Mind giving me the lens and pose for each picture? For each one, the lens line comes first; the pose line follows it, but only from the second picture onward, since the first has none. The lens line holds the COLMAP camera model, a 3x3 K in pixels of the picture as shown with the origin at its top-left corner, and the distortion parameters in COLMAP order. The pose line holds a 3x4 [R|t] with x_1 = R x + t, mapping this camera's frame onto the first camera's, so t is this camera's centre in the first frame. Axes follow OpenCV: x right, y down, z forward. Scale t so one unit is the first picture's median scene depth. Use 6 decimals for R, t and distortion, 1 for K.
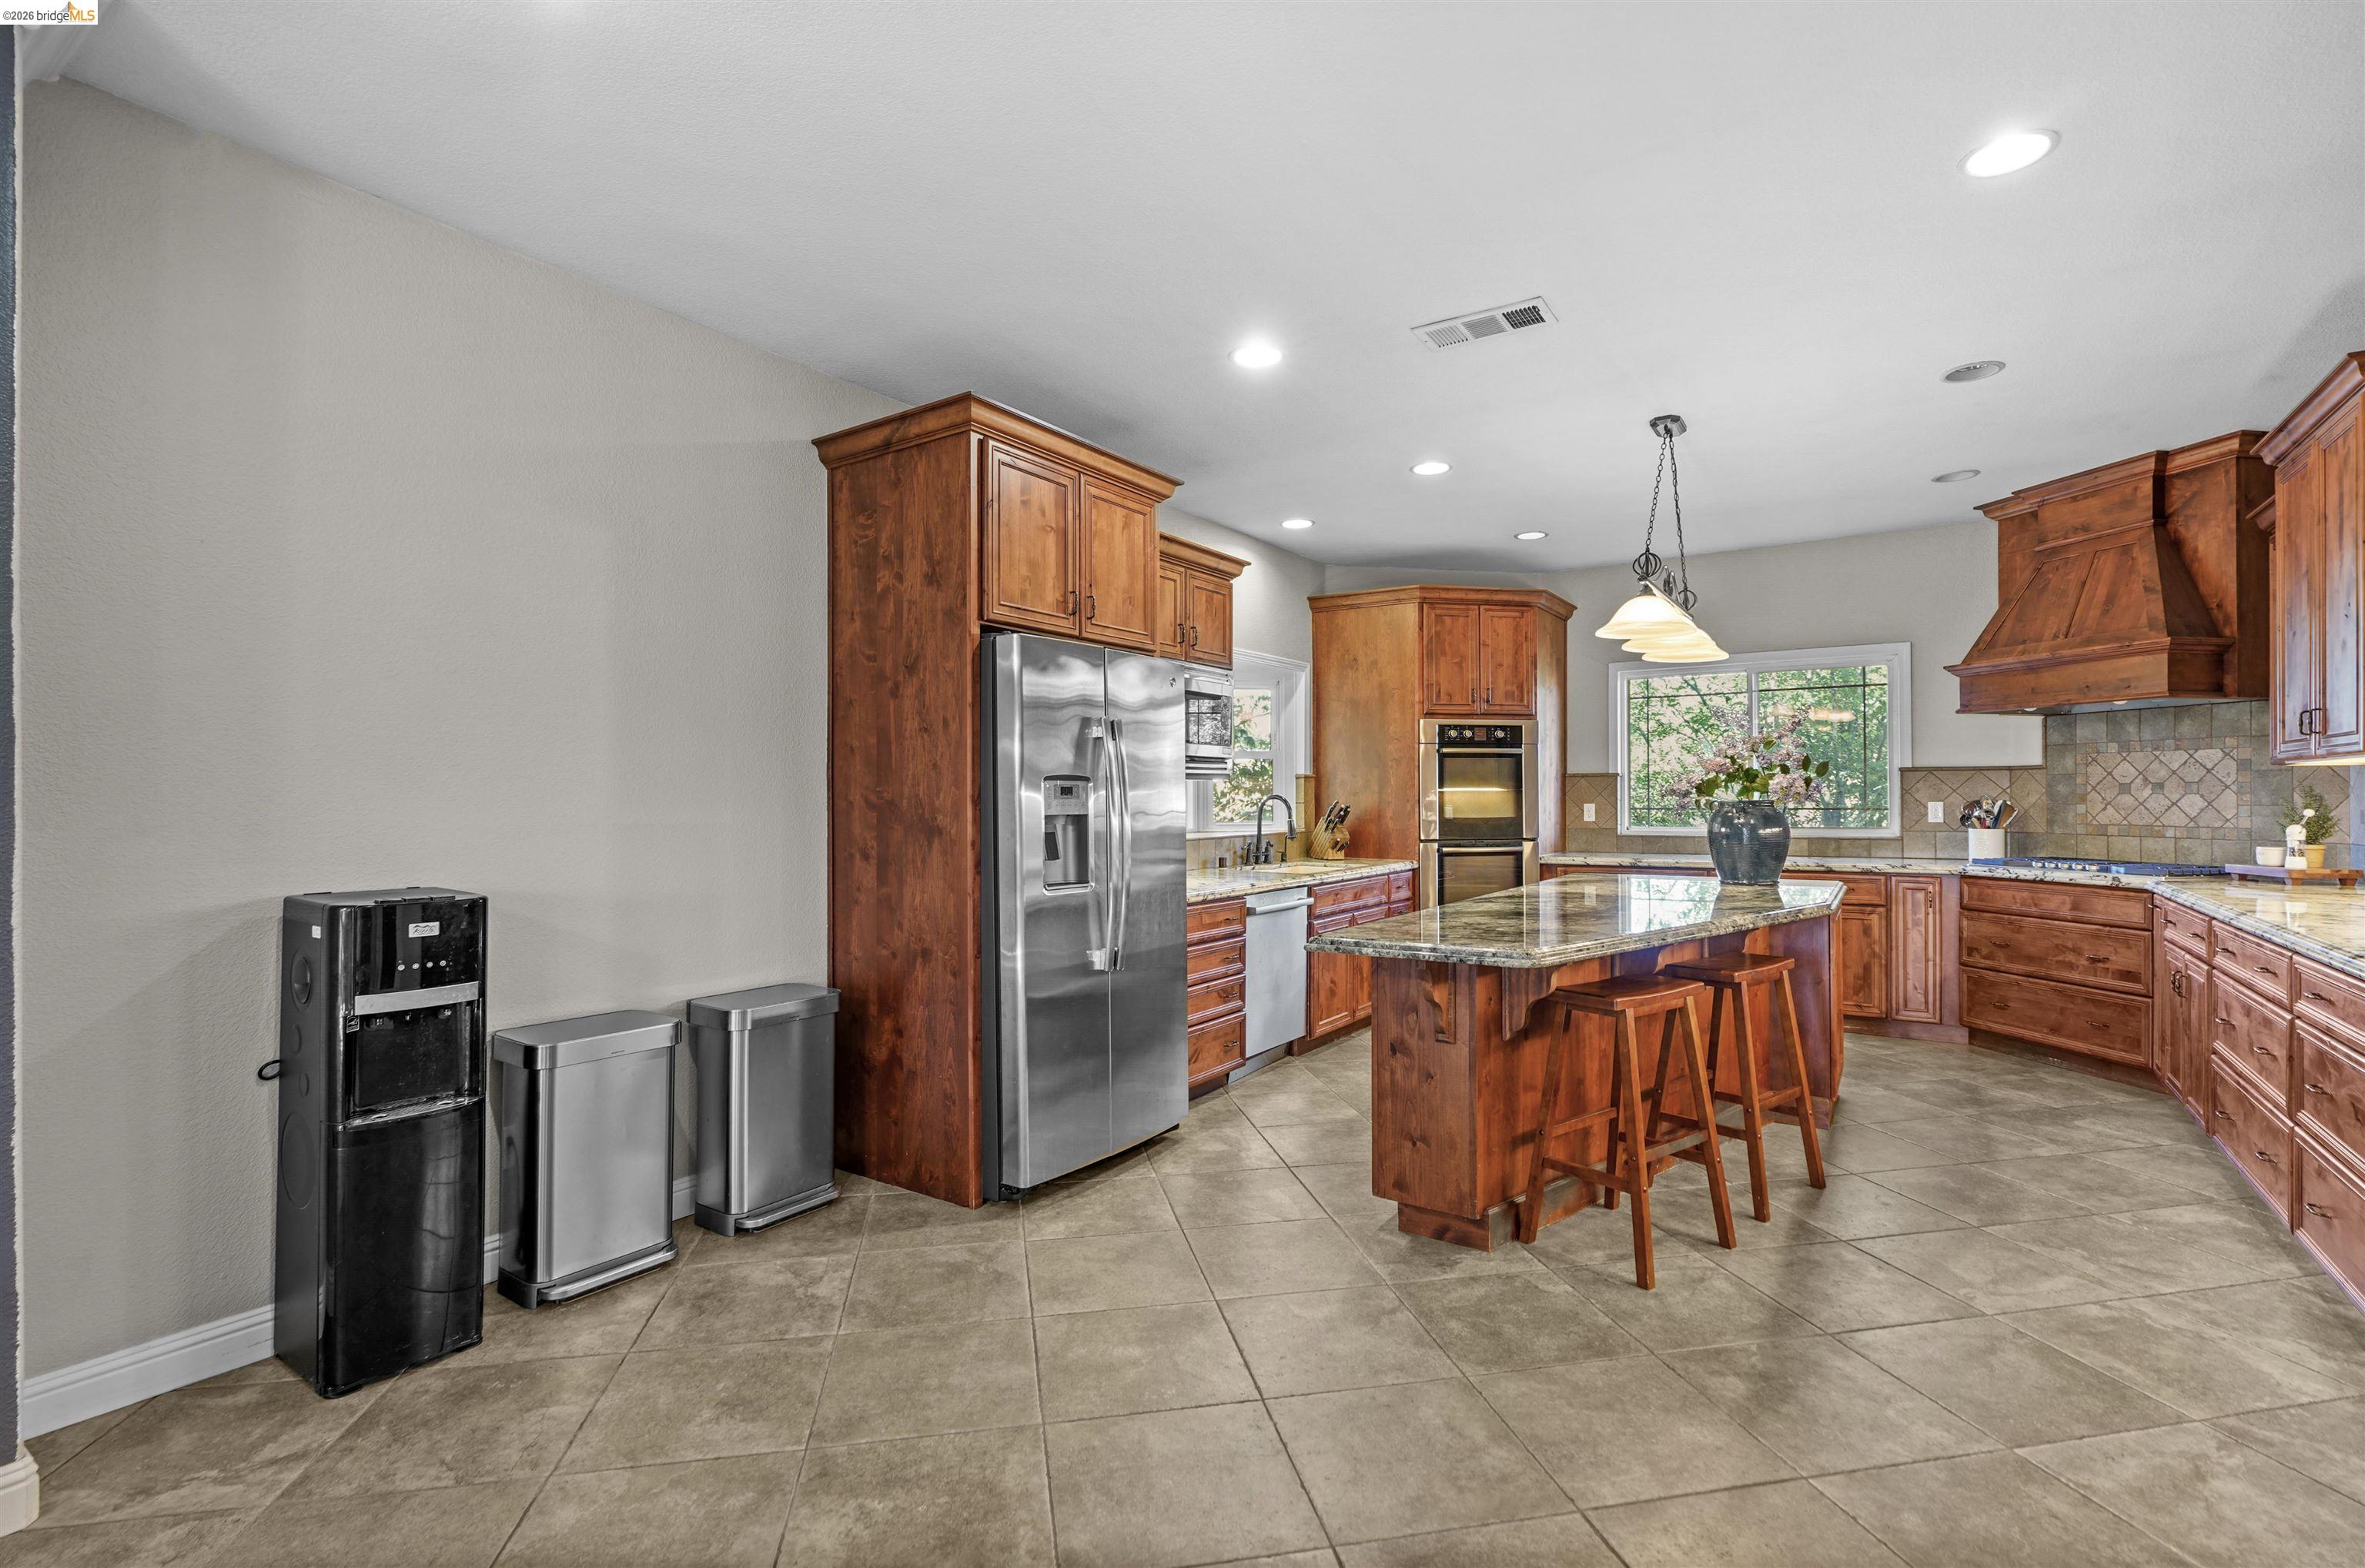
lens RADIAL K [[1077.8, 0, 1185.0], [0, 1077.8, 788.8], [0, 0, 1]] dist [-0.011521, 0.000478]
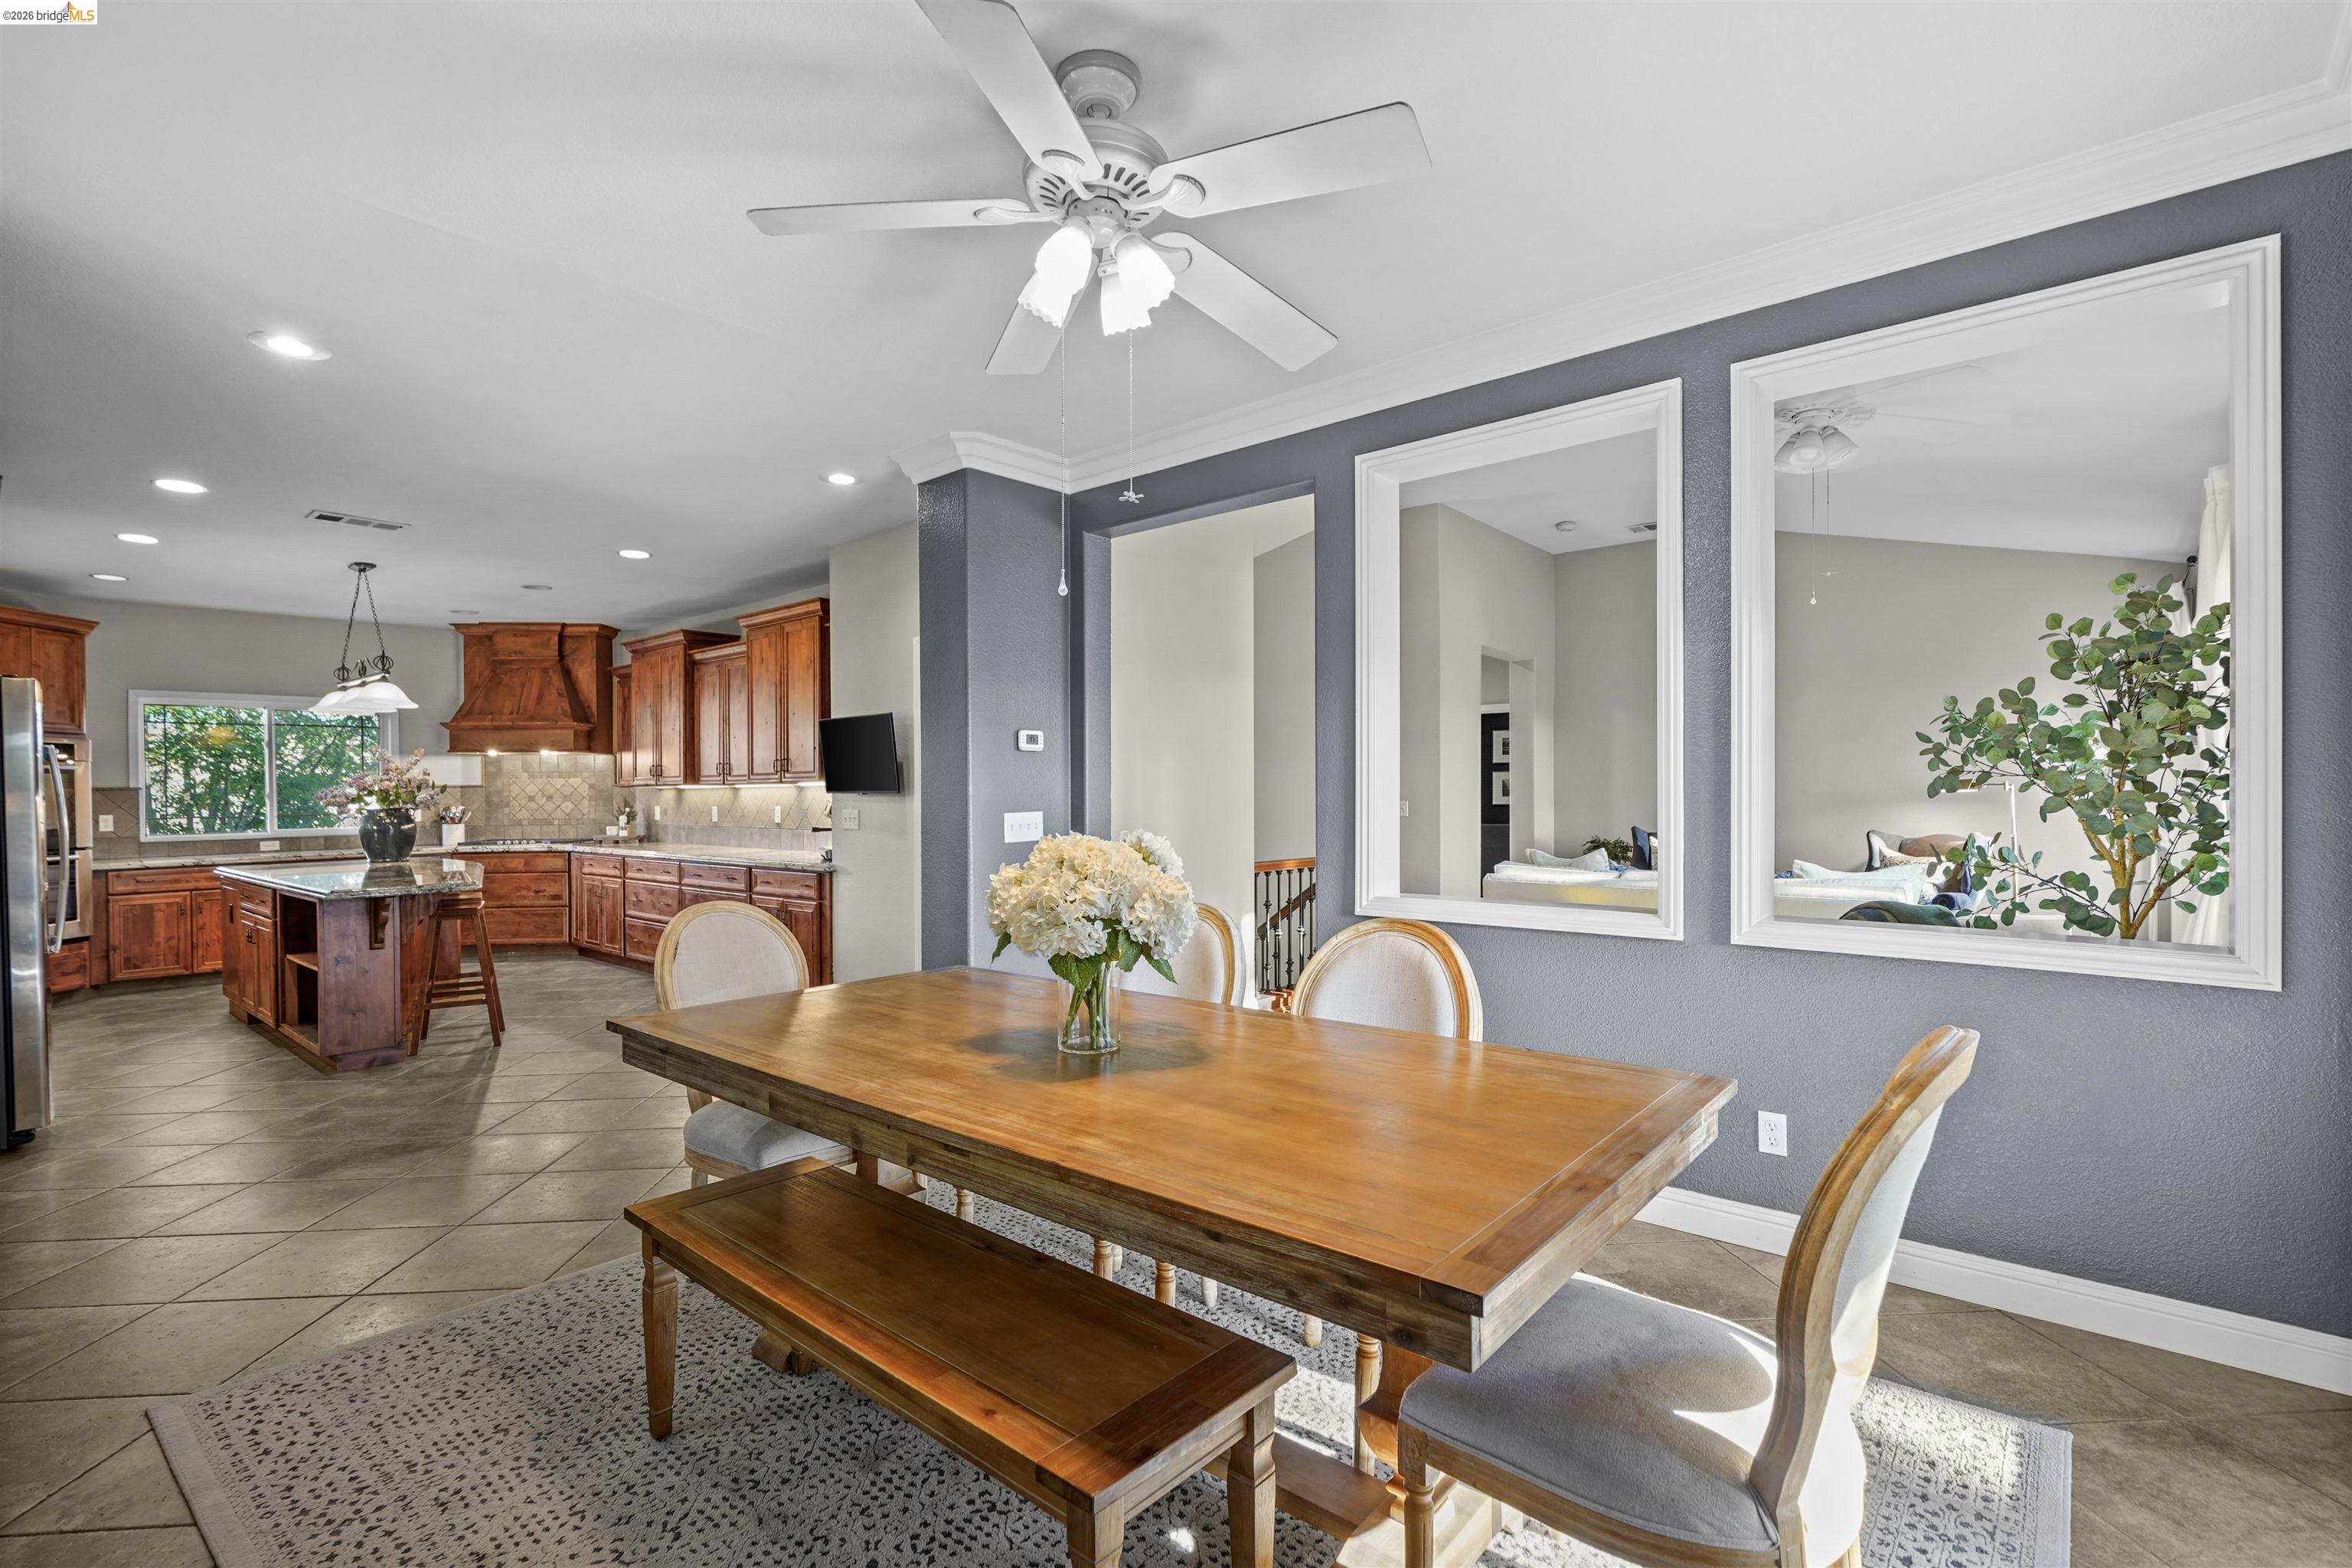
lens RADIAL K [[1072.0, 0, 1178.5], [0, 1072.0, 788.8], [0, 0, 1]] dist [-0.011521, 0.000478]
pose [[0.111262, 0.003108, 0.993786, -0.838946], [0.005723, 0.999977, -0.003768, -0.004418], [-0.993775, 0.006106, 0.111242, -0.299809]]
